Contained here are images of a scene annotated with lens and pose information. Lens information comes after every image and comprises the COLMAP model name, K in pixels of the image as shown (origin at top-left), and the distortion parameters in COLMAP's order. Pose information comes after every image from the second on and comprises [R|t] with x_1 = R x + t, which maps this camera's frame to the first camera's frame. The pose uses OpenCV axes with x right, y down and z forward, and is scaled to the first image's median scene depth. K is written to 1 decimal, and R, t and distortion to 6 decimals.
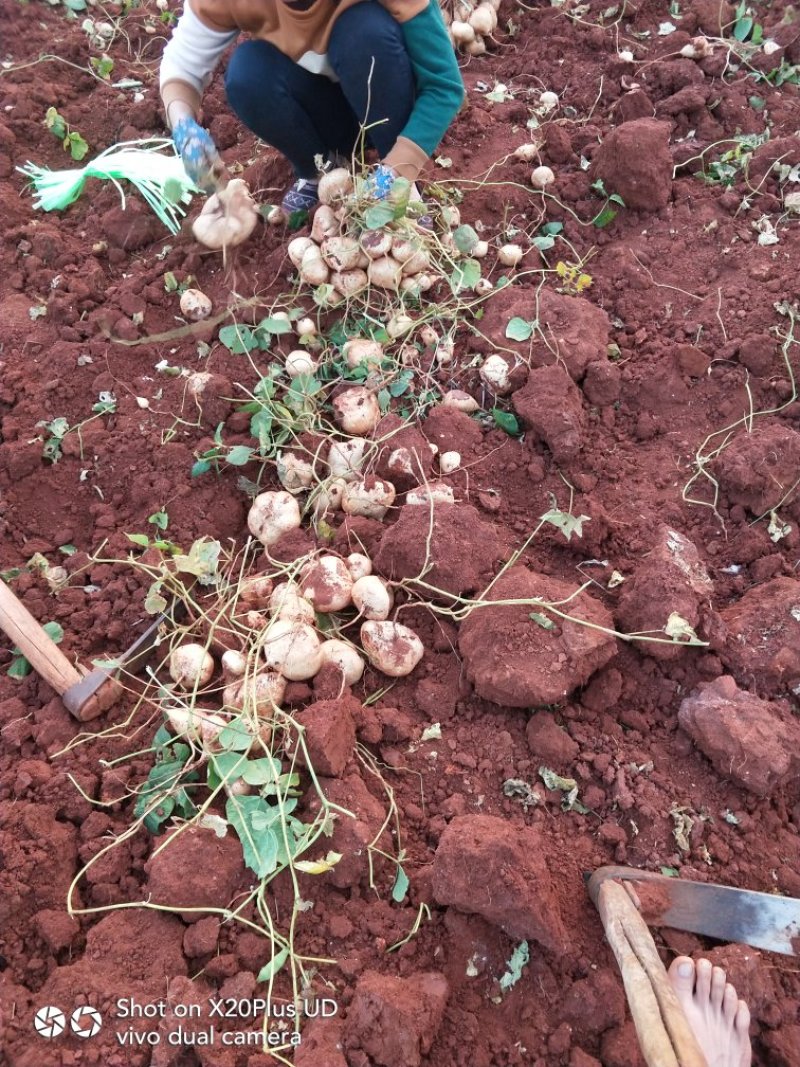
lens RADIAL K [[790.2, 0, 392.9], [0, 790.2, 534.1], [0, 0, 1]] dist [-0.003311, -0.007433]
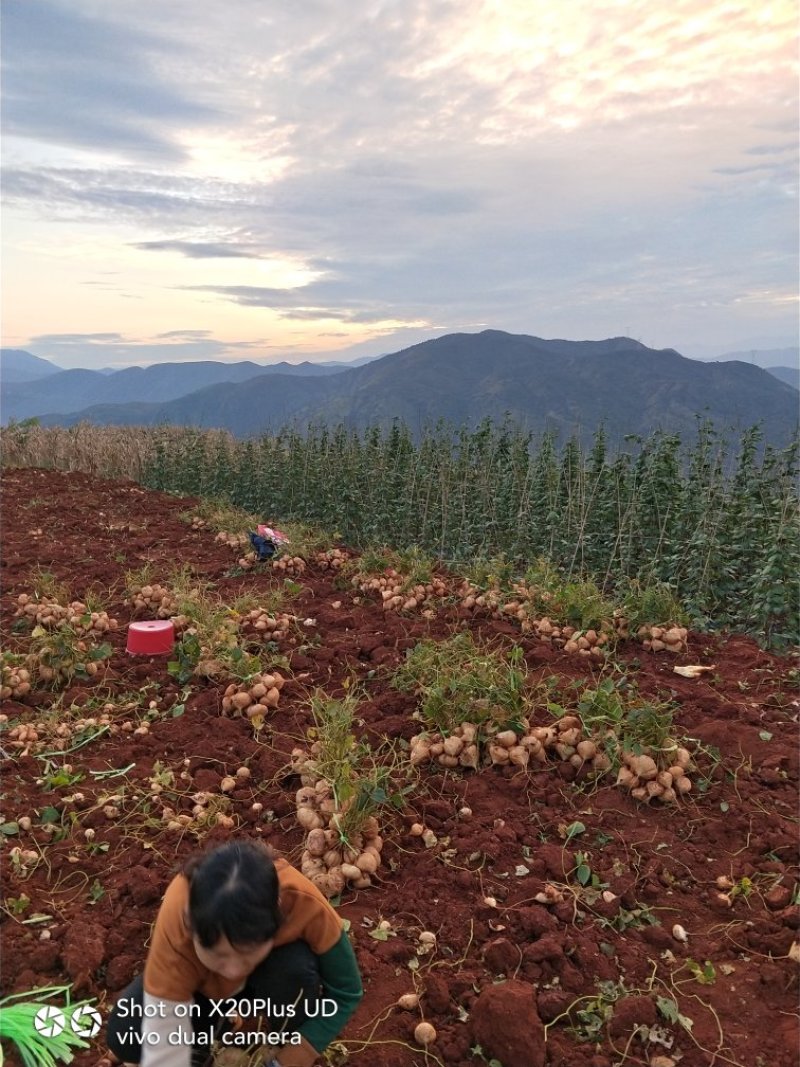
lens RADIAL K [[805.5, 0, 400.0], [0, 805.5, 533.5], [0, 0, 1]] dist [0.002132, 0.006544]
pose [[0.992297, 0.055699, 0.110655, 0.000958], [0.039677, 0.703277, -0.709808, -0.147298], [-0.117357, 0.708731, 0.695649, -0.198438]]
